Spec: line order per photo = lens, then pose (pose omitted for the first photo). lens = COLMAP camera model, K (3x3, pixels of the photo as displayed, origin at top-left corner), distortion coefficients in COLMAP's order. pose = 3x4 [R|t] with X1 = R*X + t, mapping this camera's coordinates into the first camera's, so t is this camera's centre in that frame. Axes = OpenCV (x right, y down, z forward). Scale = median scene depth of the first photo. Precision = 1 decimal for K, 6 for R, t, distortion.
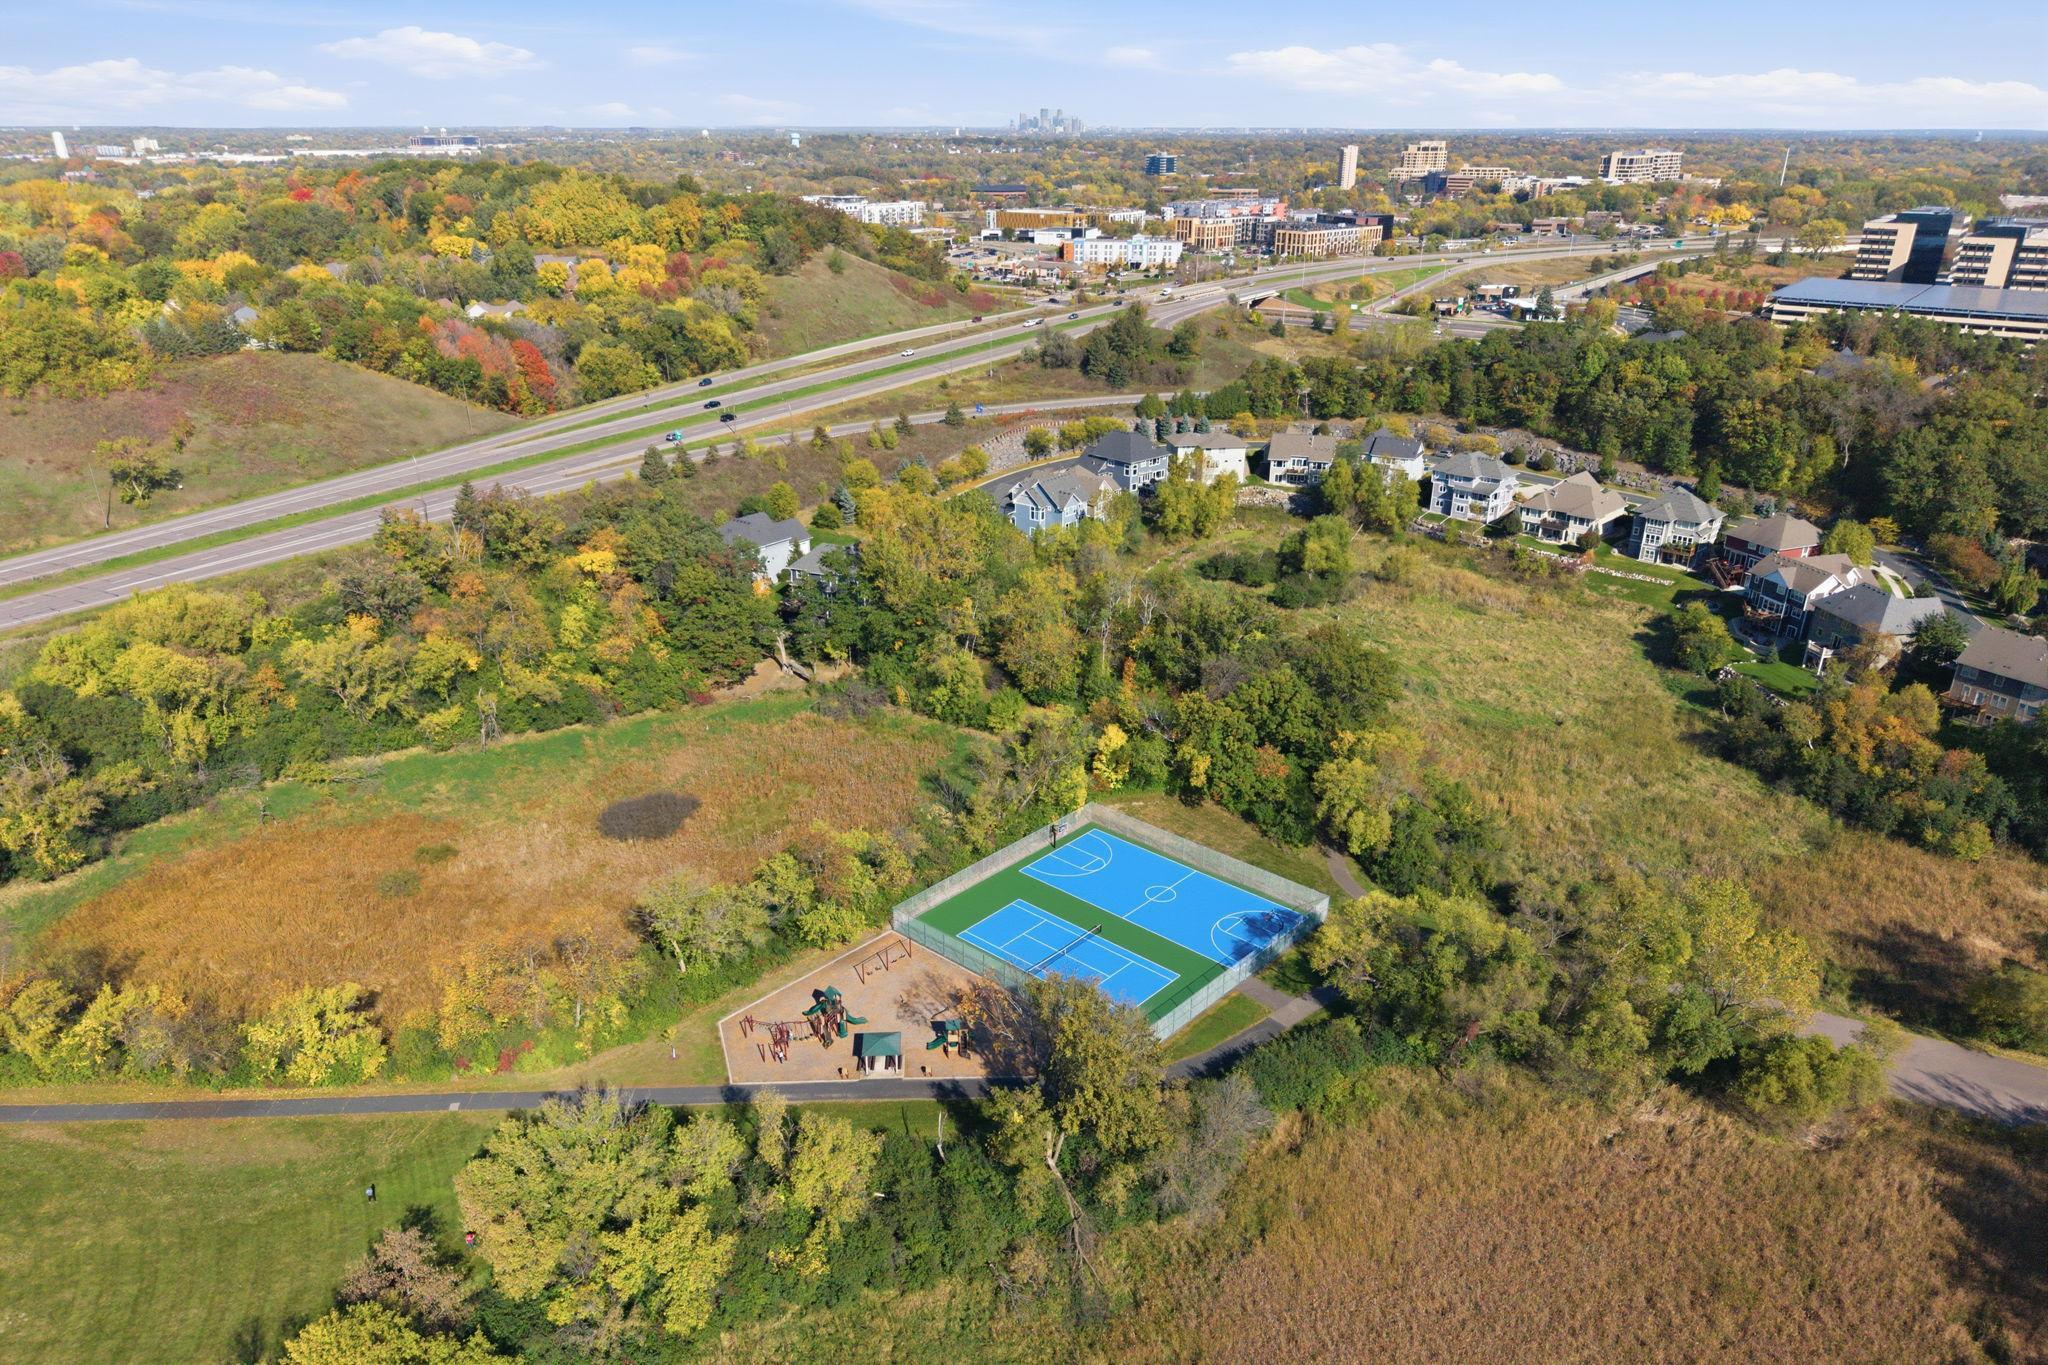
lens RADIAL K [[1407.4, 0, 1031.1], [0, 1407.4, 688.1], [0, 0, 1]] dist [0.010871, -0.005143]
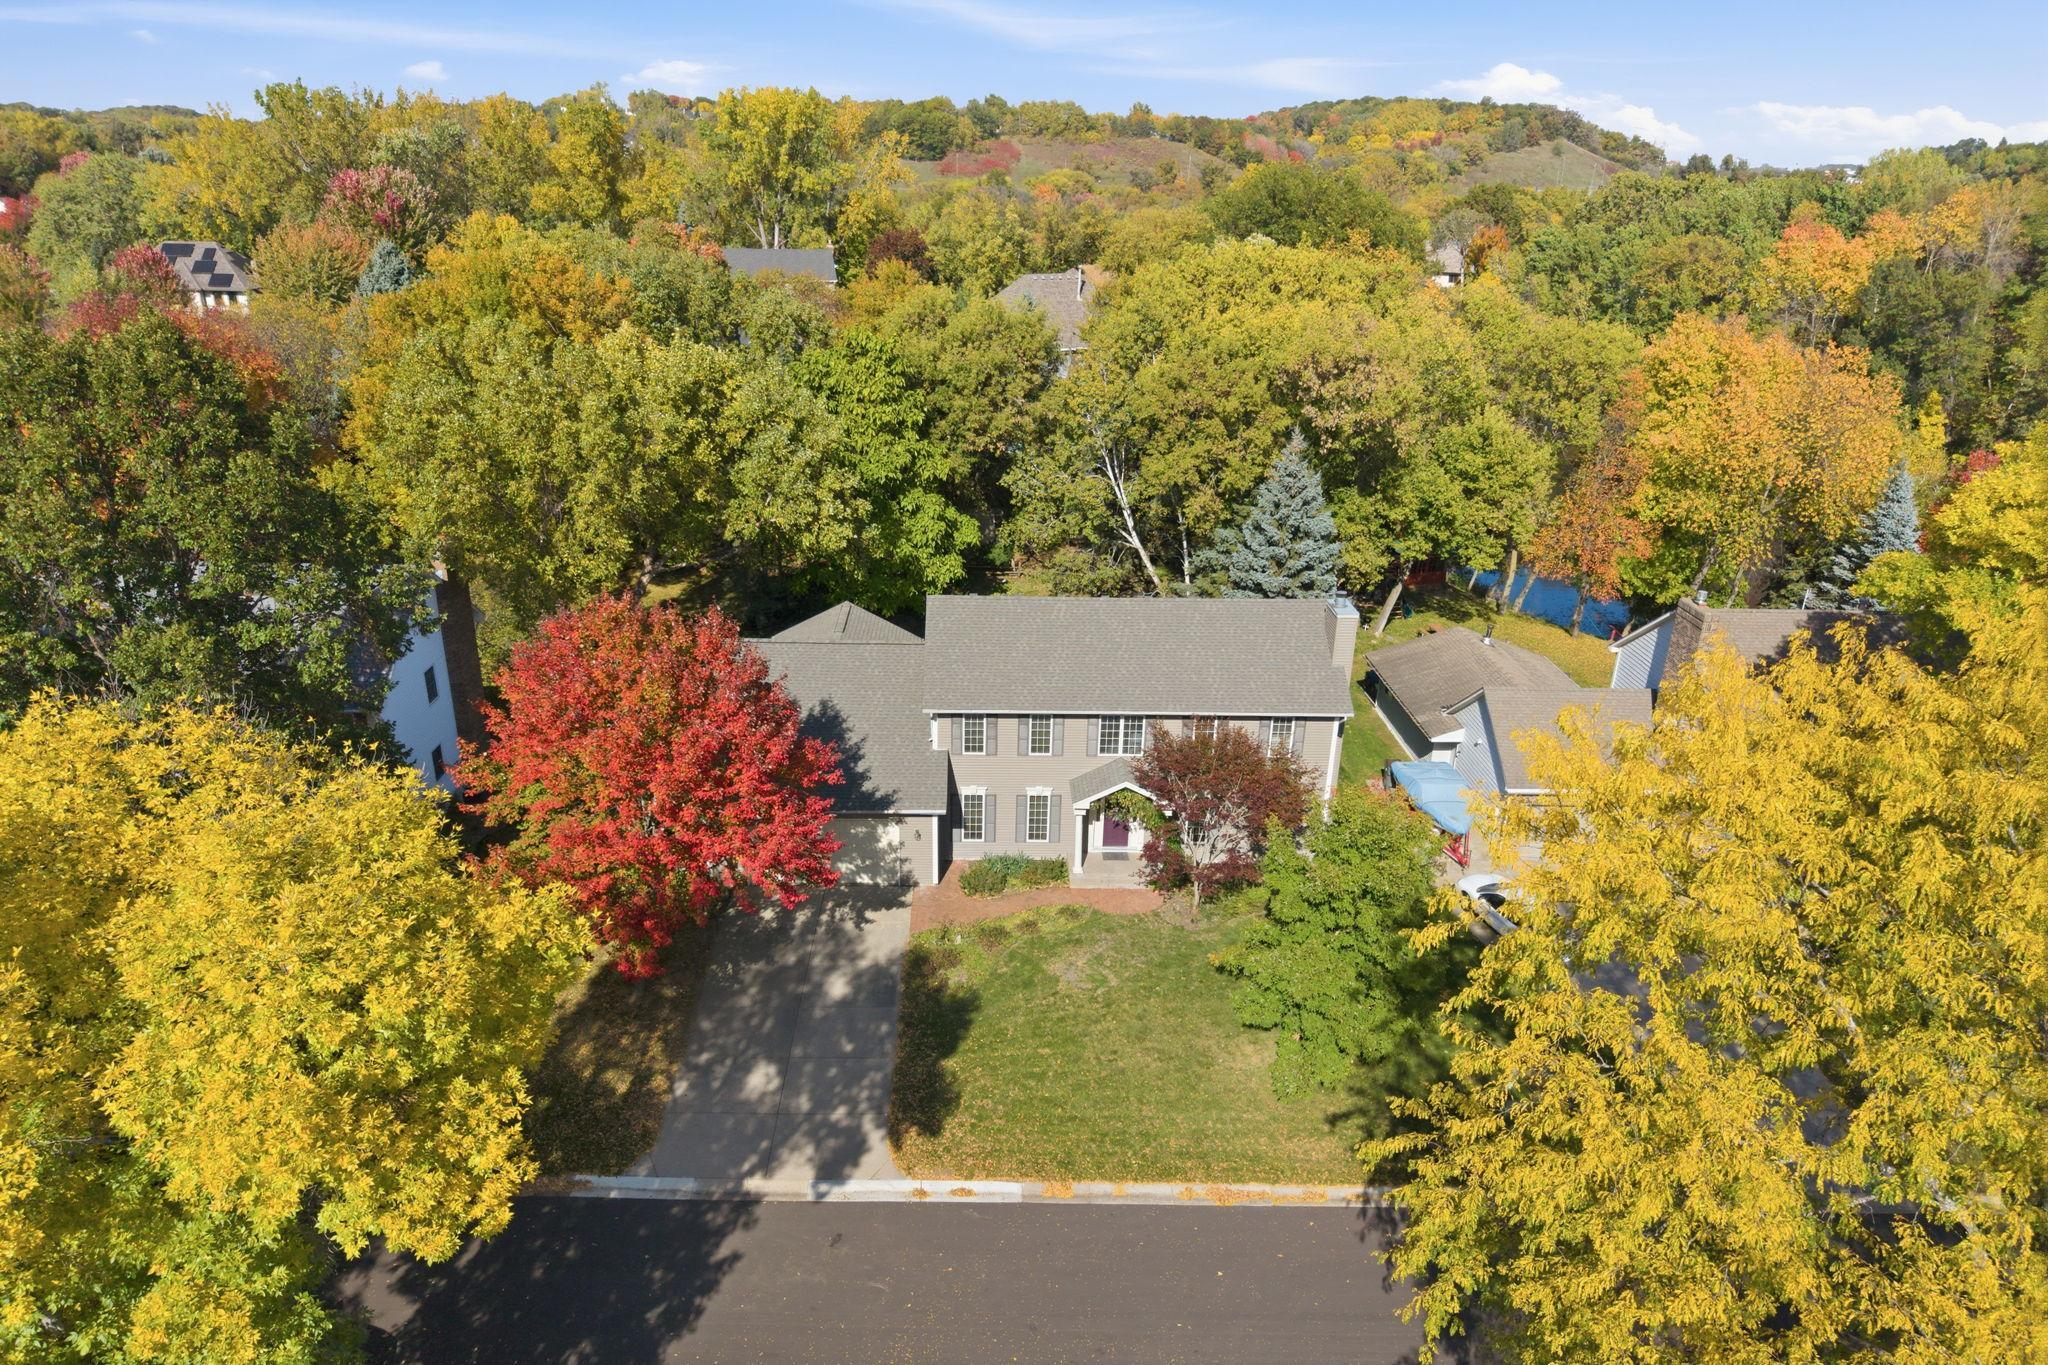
lens RADIAL K [[1407.4, 0, 1020.4], [0, 1407.4, 686.7], [0, 0, 1]] dist [0.010871, -0.005143]
pose [[0.786103, 0.233420, -0.572326, 0.339442], [-0.249609, 0.966975, 0.051531, 0.252287], [0.565453, 0.102349, 0.818405, -0.354328]]
